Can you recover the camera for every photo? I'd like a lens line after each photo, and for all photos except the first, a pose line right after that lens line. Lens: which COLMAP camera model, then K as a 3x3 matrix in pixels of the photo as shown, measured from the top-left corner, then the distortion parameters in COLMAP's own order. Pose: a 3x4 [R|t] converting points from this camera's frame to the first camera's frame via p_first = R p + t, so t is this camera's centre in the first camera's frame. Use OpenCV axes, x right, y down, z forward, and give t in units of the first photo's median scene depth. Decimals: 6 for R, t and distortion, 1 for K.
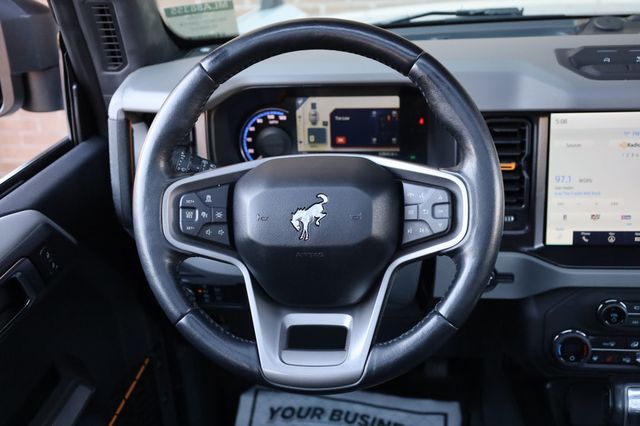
lens RADIAL K [[801.5, 0, 330.7], [0, 801.5, 226.5], [0, 0, 1]] dist [-0.000173, 0.000000]
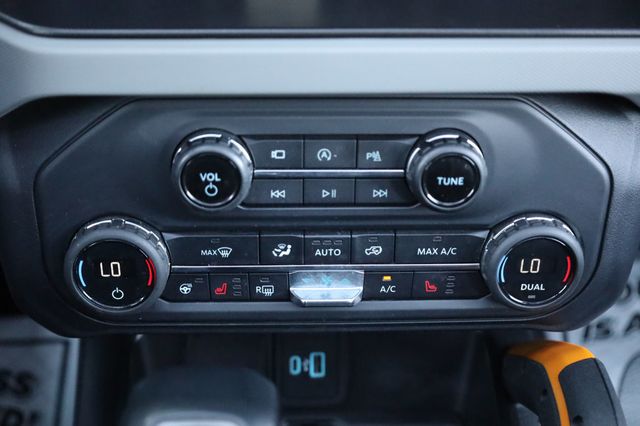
lens RADIAL K [[867.5, 0, 322.3], [0, 867.5, 213.5], [0, 0, 1]] dist [0.164382, 0.000000]
pose [[0.980772, -0.034793, 0.192030, 0.386587], [0.001536, 0.985325, 0.170682, 0.072042], [-0.195150, -0.167105, 0.966433, 0.728042]]
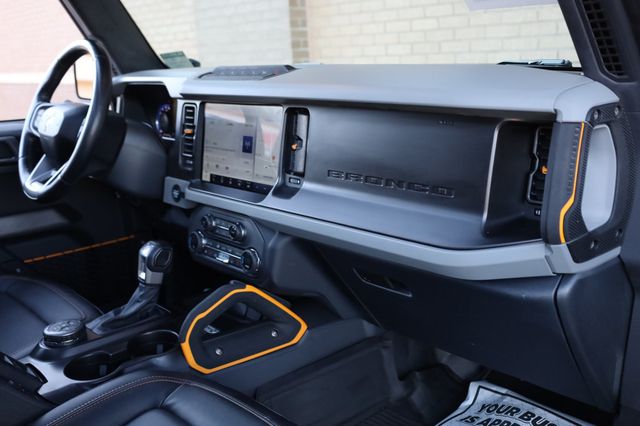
lens RADIAL K [[636.9, 0, 317.4], [0, 636.9, 210.4], [0, 0, 1]] dist [0.099094, 0.000000]
pose [[0.764127, 0.178874, -0.619770, 1.614369], [-0.265674, 0.962782, -0.049683, 0.106298], [0.587816, 0.202621, 0.783209, 0.095689]]
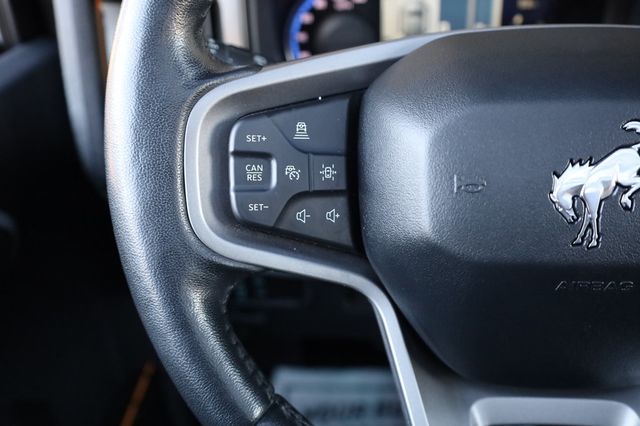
lens RADIAL K [[636.9, 0, 325.3], [0, 636.9, 209.3], [0, 0, 1]] dist [0.099094, 0.000000]
pose [[0.998125, 0.001655, 0.061188, -0.159659], [-0.006919, 0.996279, 0.085909, -0.023644], [-0.060818, -0.086171, 0.994422, 0.679769]]
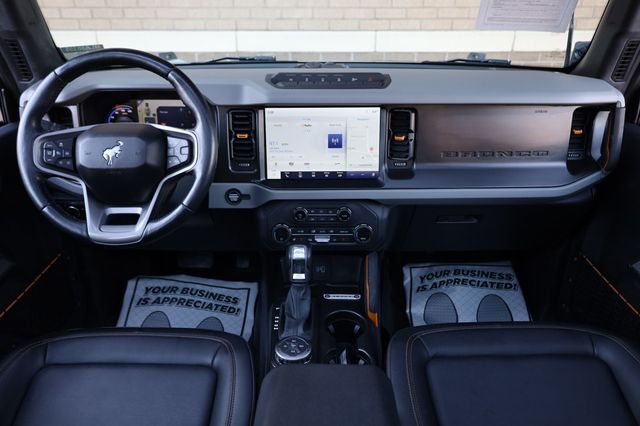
lens RADIAL K [[498.9, 0, 316.9], [0, 498.9, 214.0], [0, 0, 1]] dist [0.008799, -0.016862]
pose [[0.990397, -0.003858, 0.138201, 0.269725], [0.002905, 0.999971, 0.007096, 0.117853], [-0.138224, -0.006627, 0.990379, -0.217609]]
